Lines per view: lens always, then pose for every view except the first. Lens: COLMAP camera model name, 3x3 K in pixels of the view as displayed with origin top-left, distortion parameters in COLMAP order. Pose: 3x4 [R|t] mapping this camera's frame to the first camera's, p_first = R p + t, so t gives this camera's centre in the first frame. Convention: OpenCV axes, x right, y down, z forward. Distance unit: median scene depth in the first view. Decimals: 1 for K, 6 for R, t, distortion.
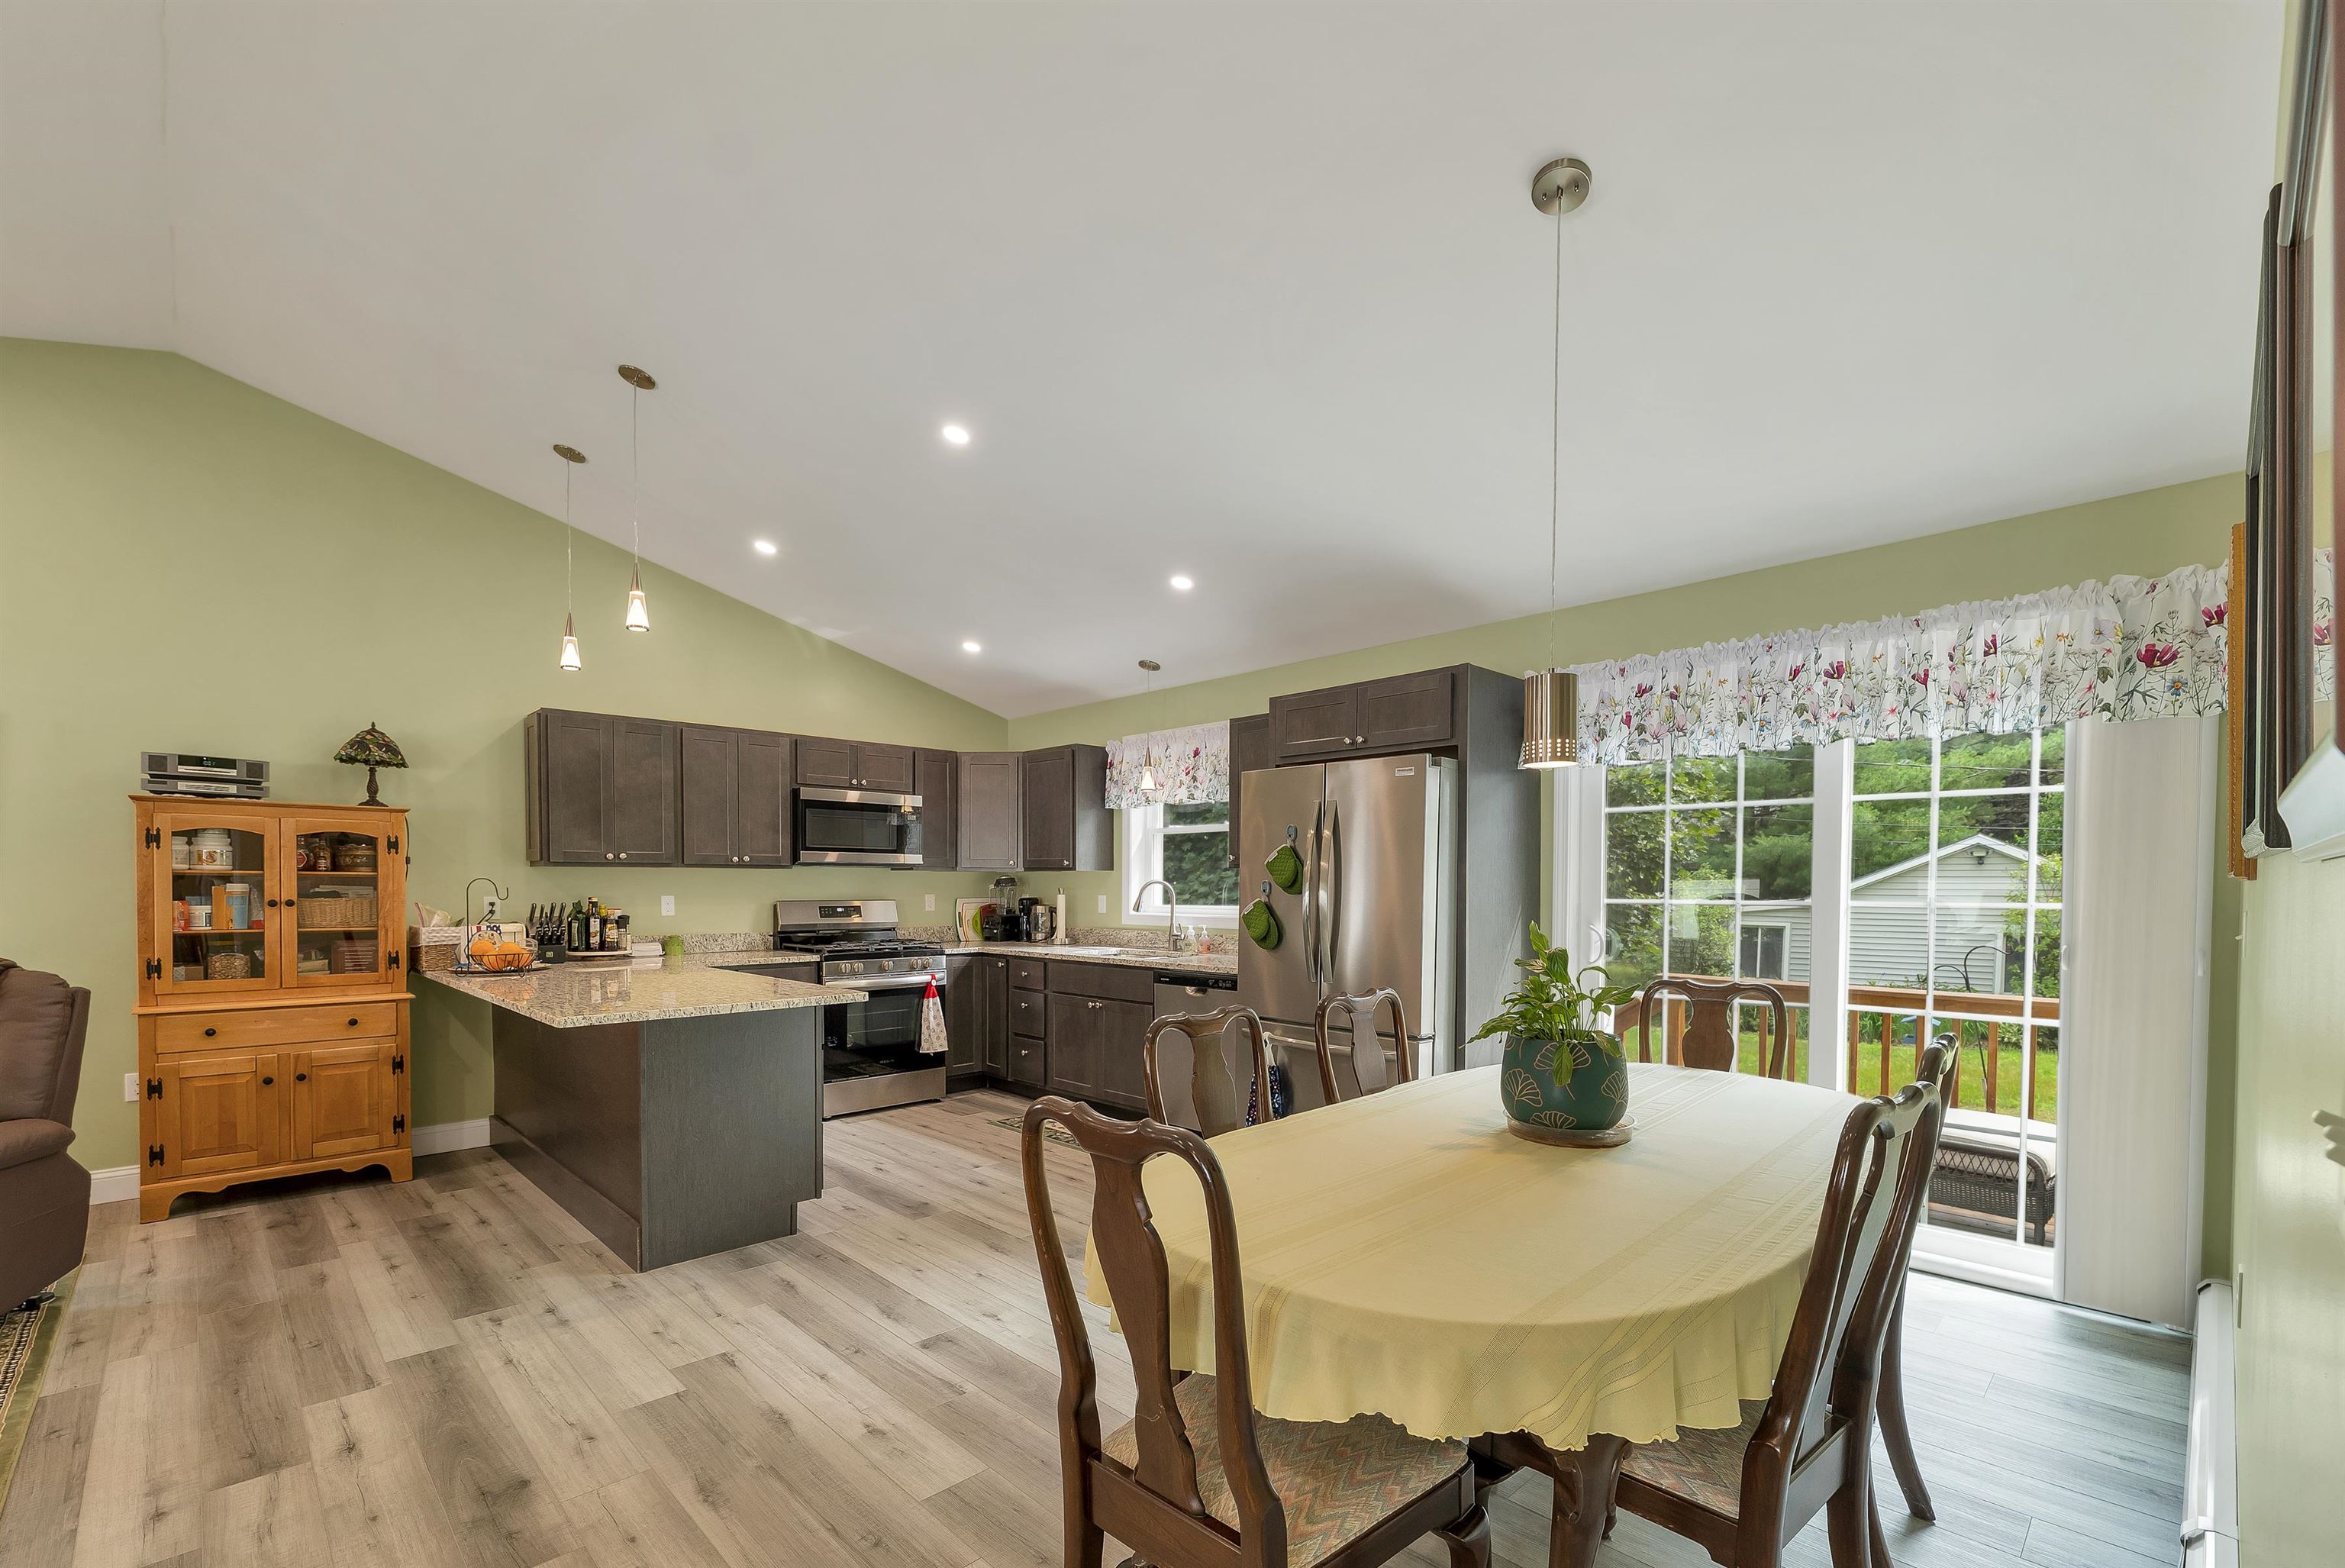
lens RADIAL K [[989.9, 0, 1181.9], [0, 989.9, 916.5], [0, 0, 1]] dist [0.000667, -0.000134]
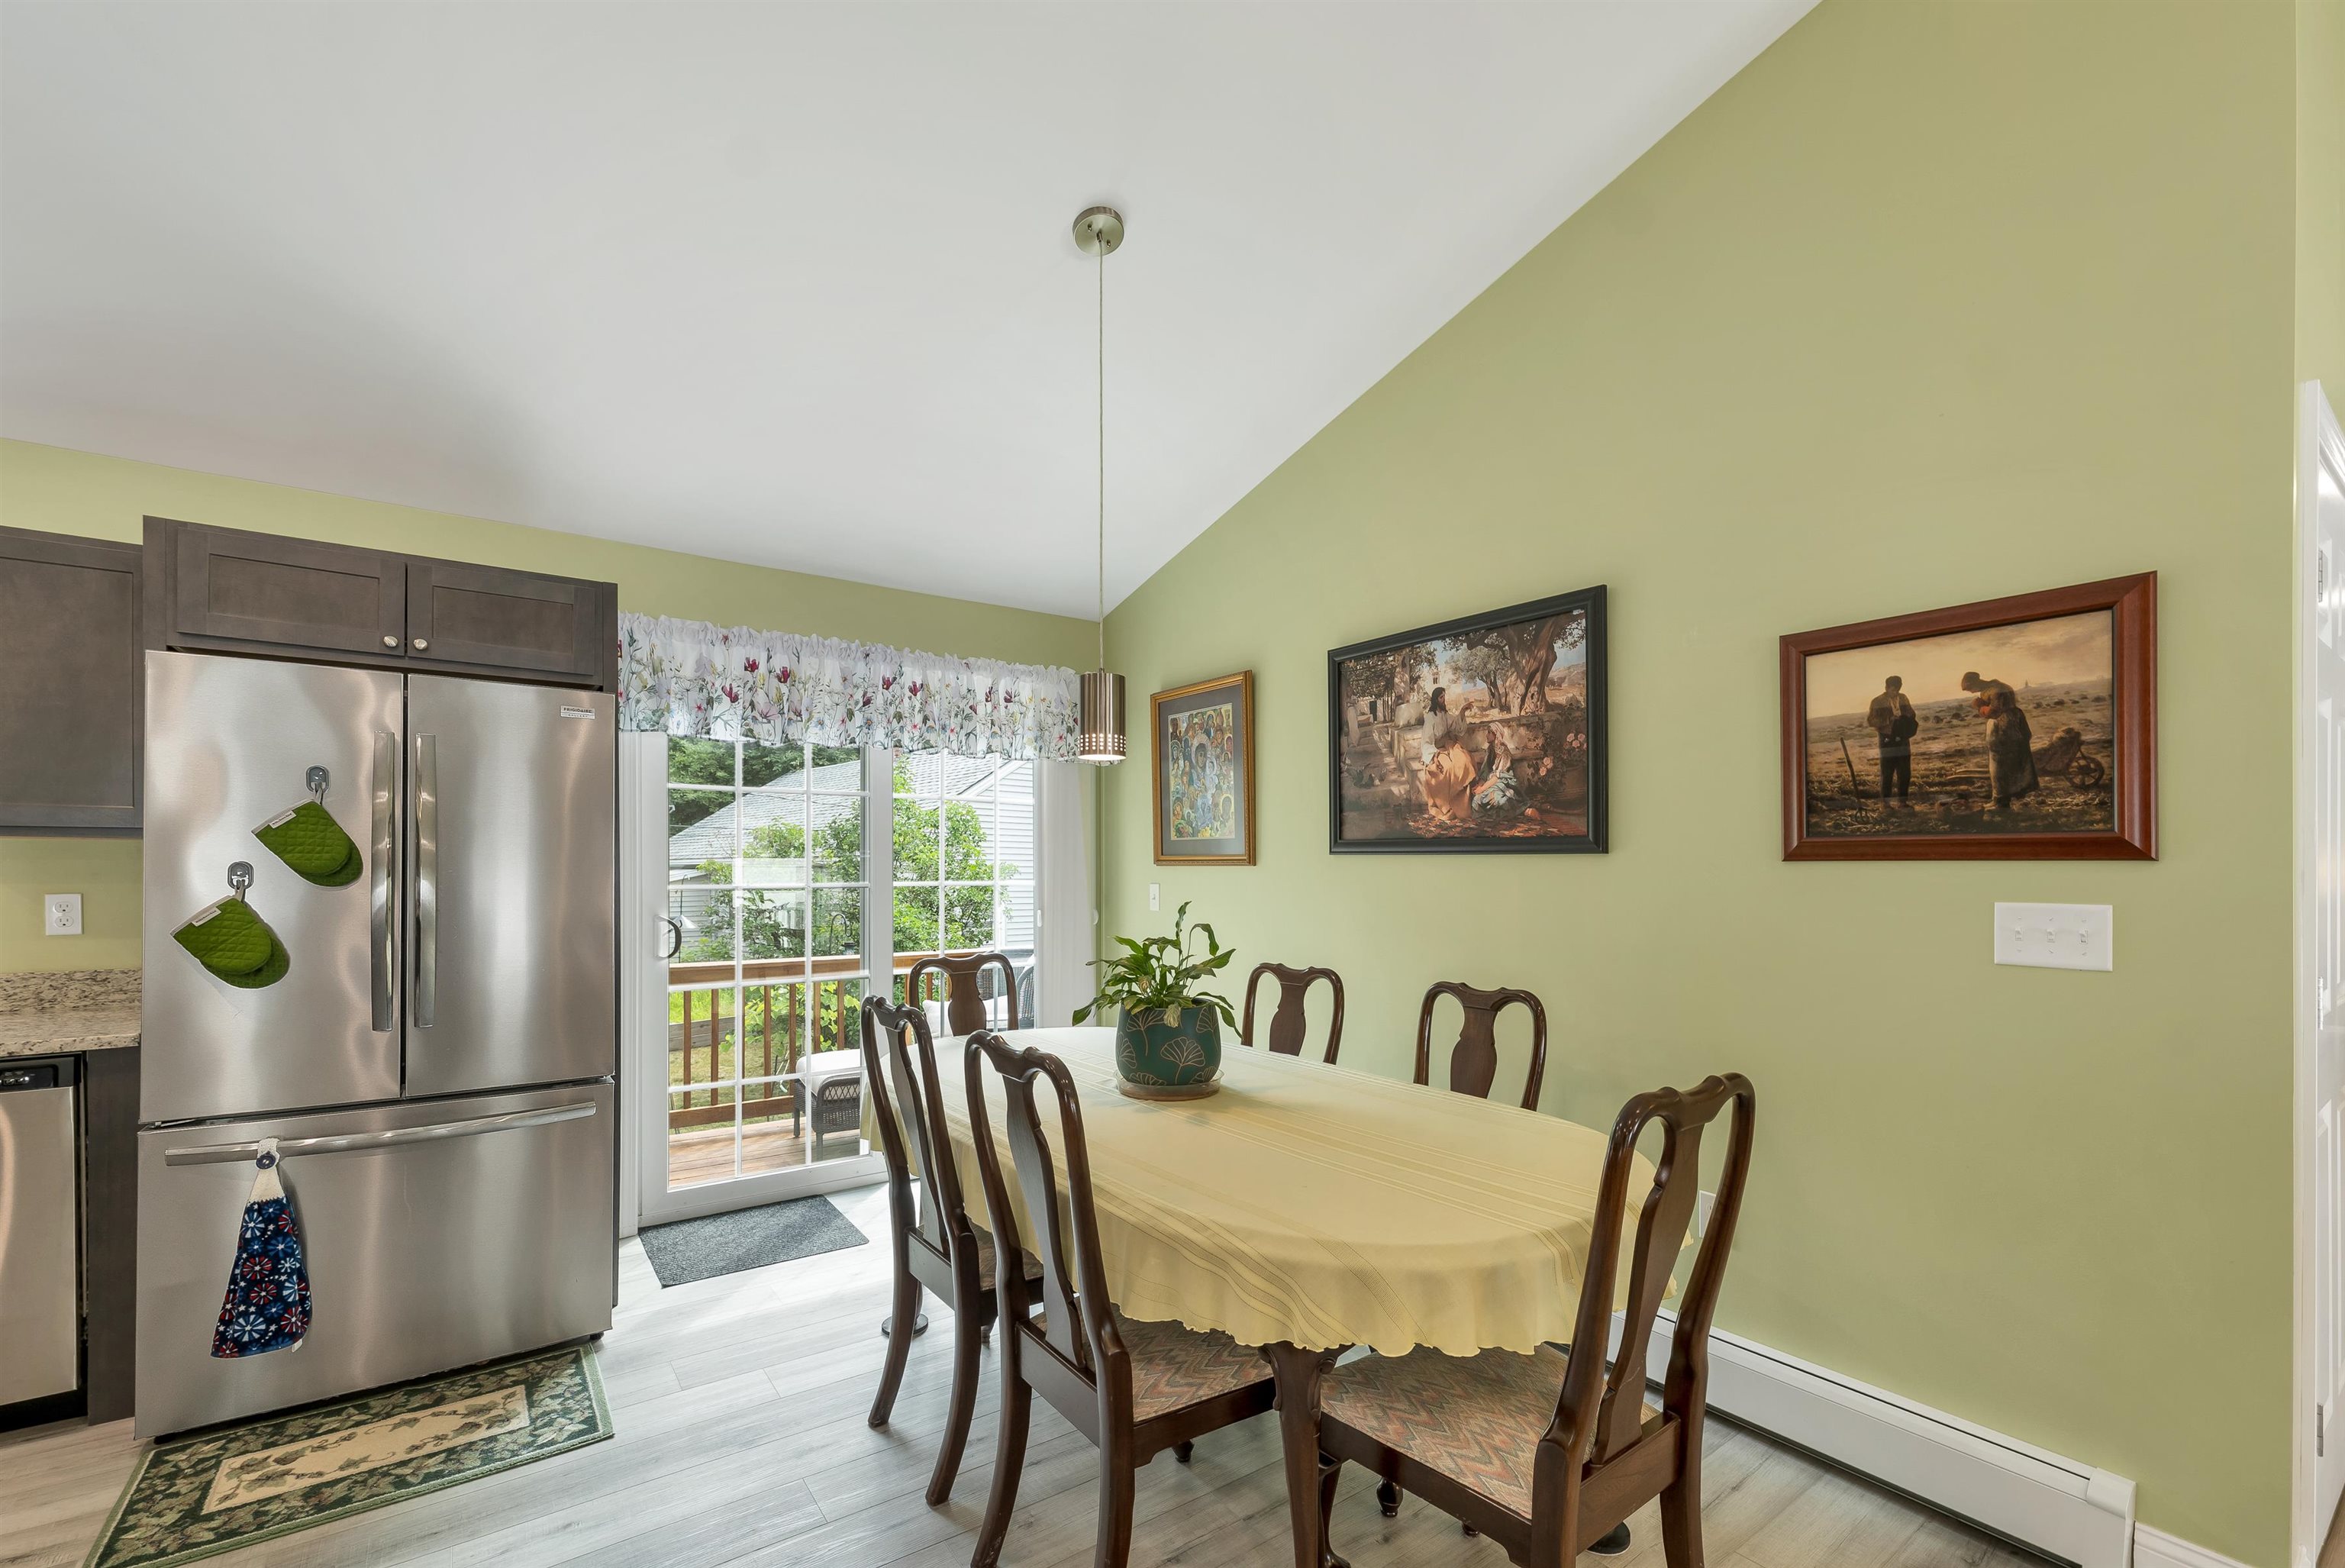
lens RADIAL K [[989.9, 0, 1162.1], [0, 989.9, 865.1], [0, 0, 1]] dist [0.000667, -0.000134]
pose [[0.165133, 0.002095, 0.986269, -0.314436], [0.032933, 0.999428, -0.007637, -0.011803], [-0.985721, 0.033742, 0.164969, 0.351254]]
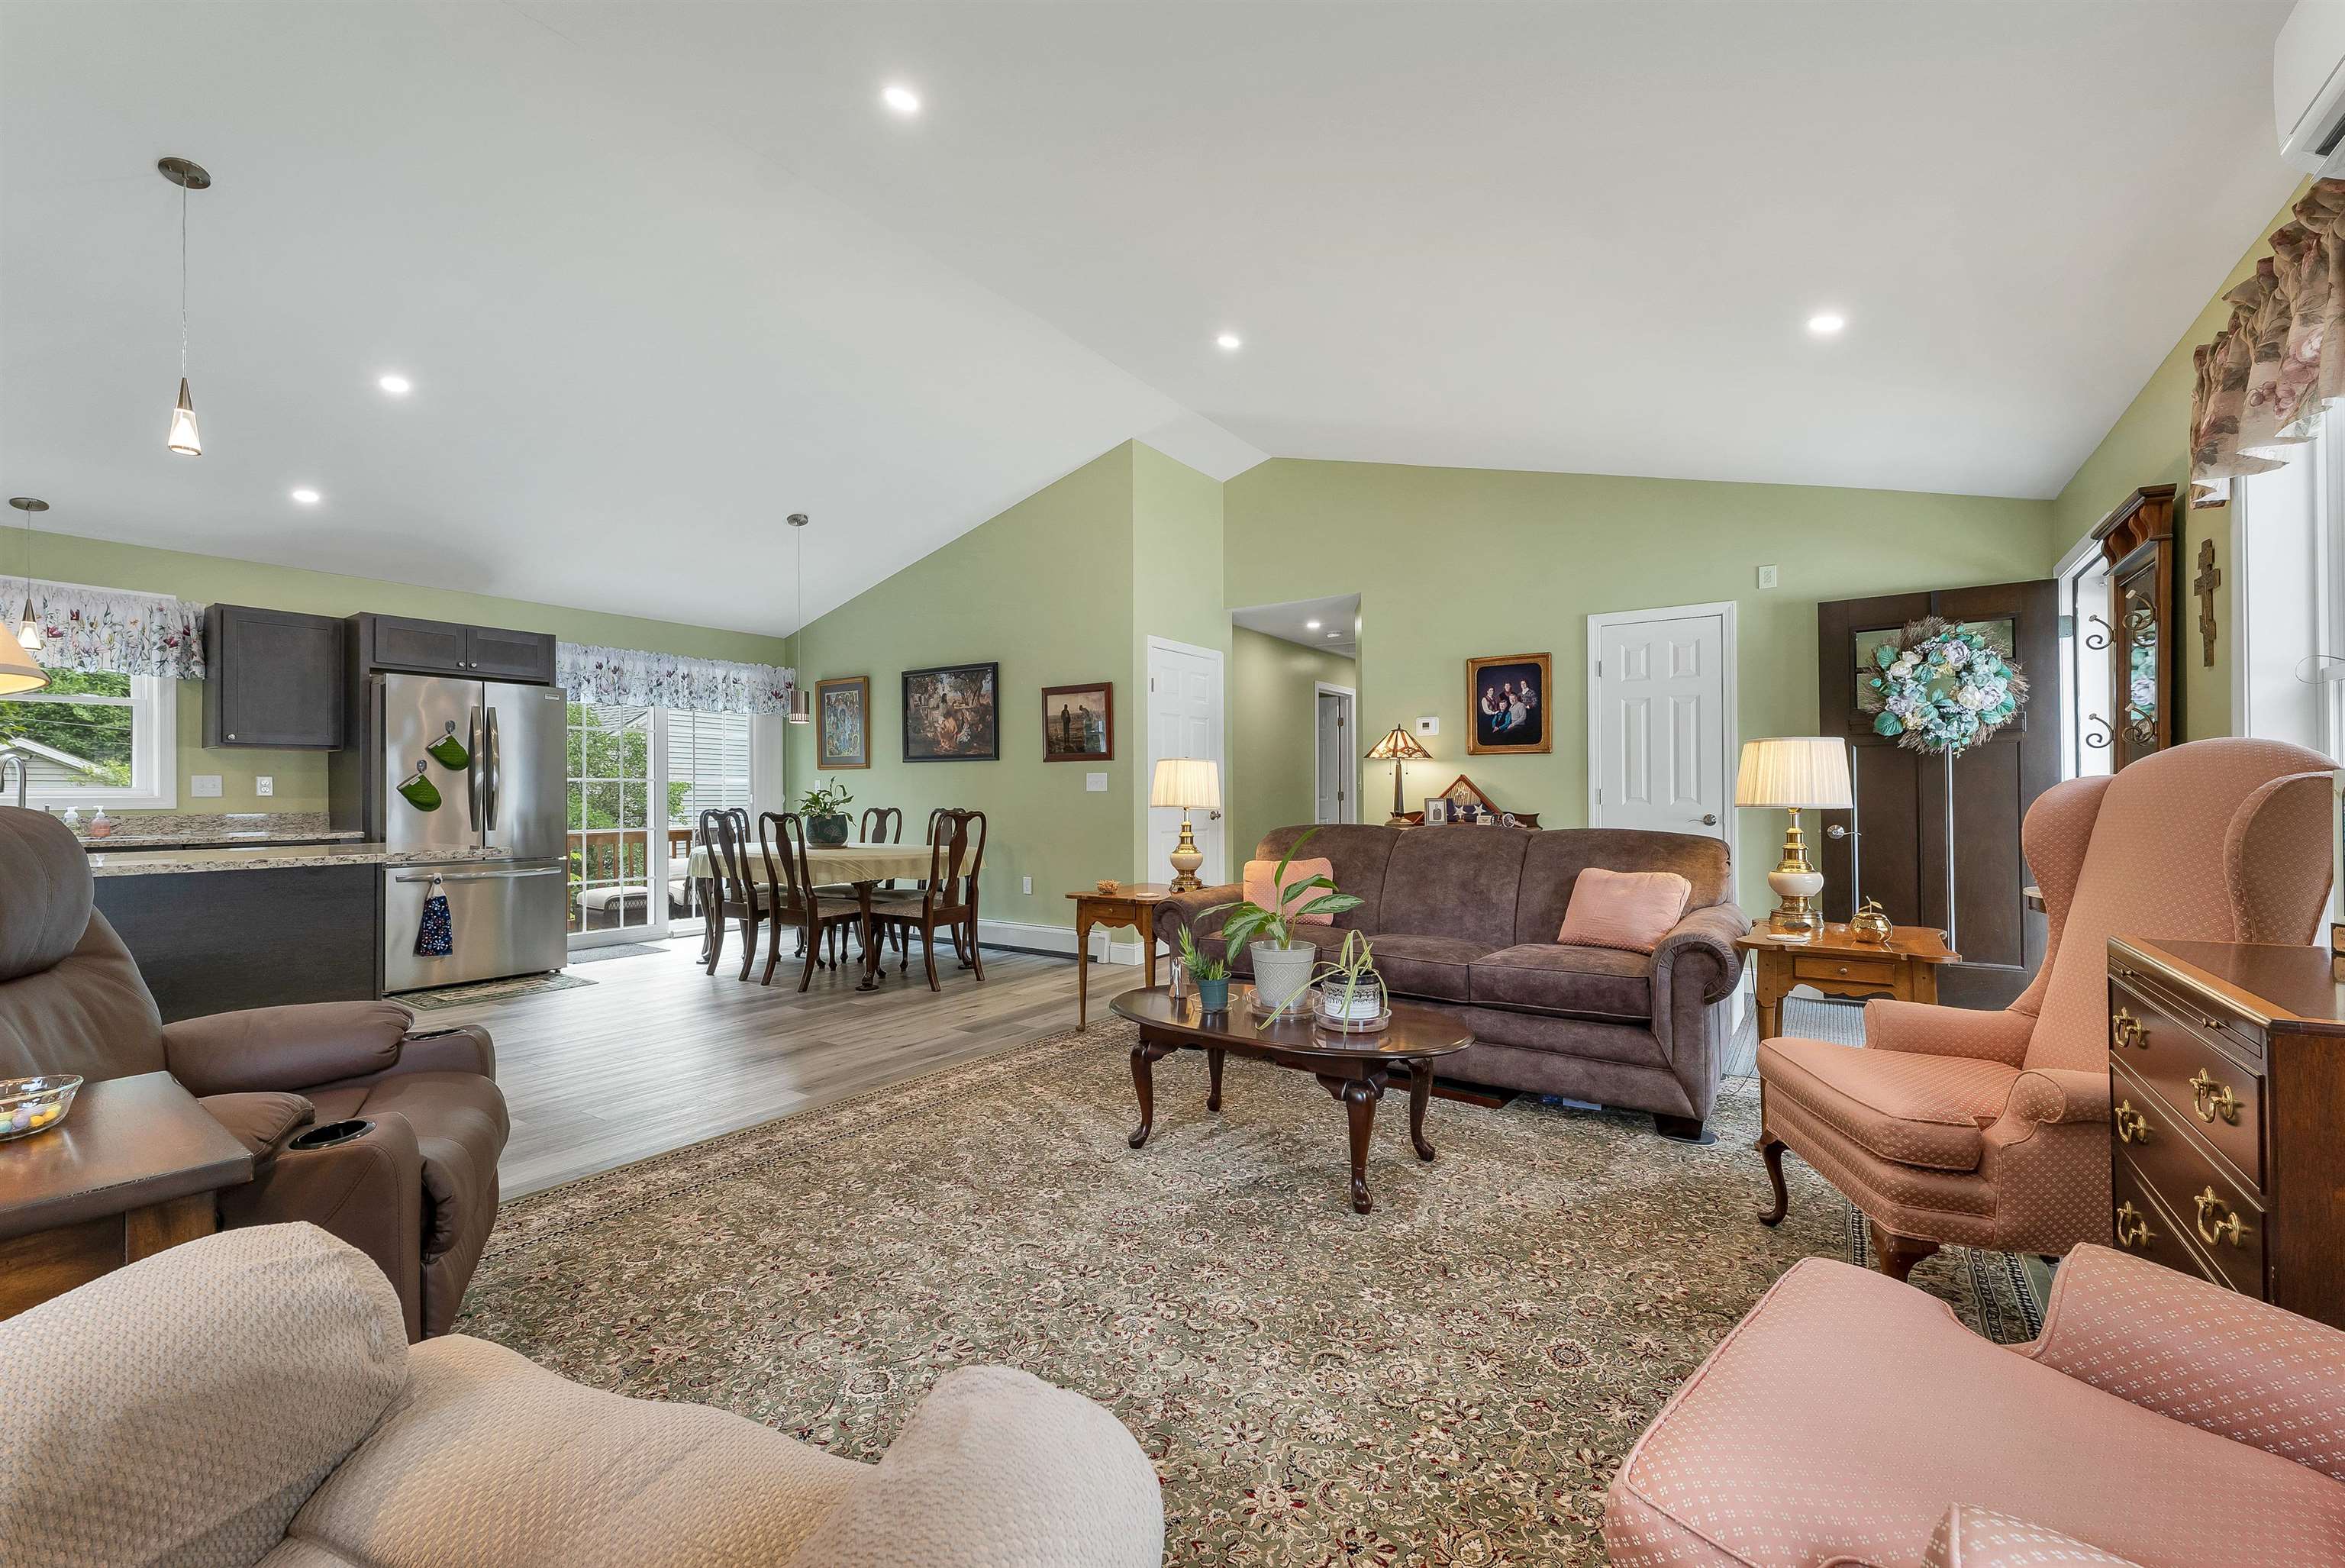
lens RADIAL K [[989.9, 0, 1175.6], [0, 989.9, 789.5], [0, 0, 1]] dist [0.000667, -0.000134]
pose [[-0.183273, 0.006797, 0.983038, -1.201649], [0.039831, 0.999206, 0.000517, 0.036581], [-0.982255, 0.039250, -0.183399, 0.217685]]
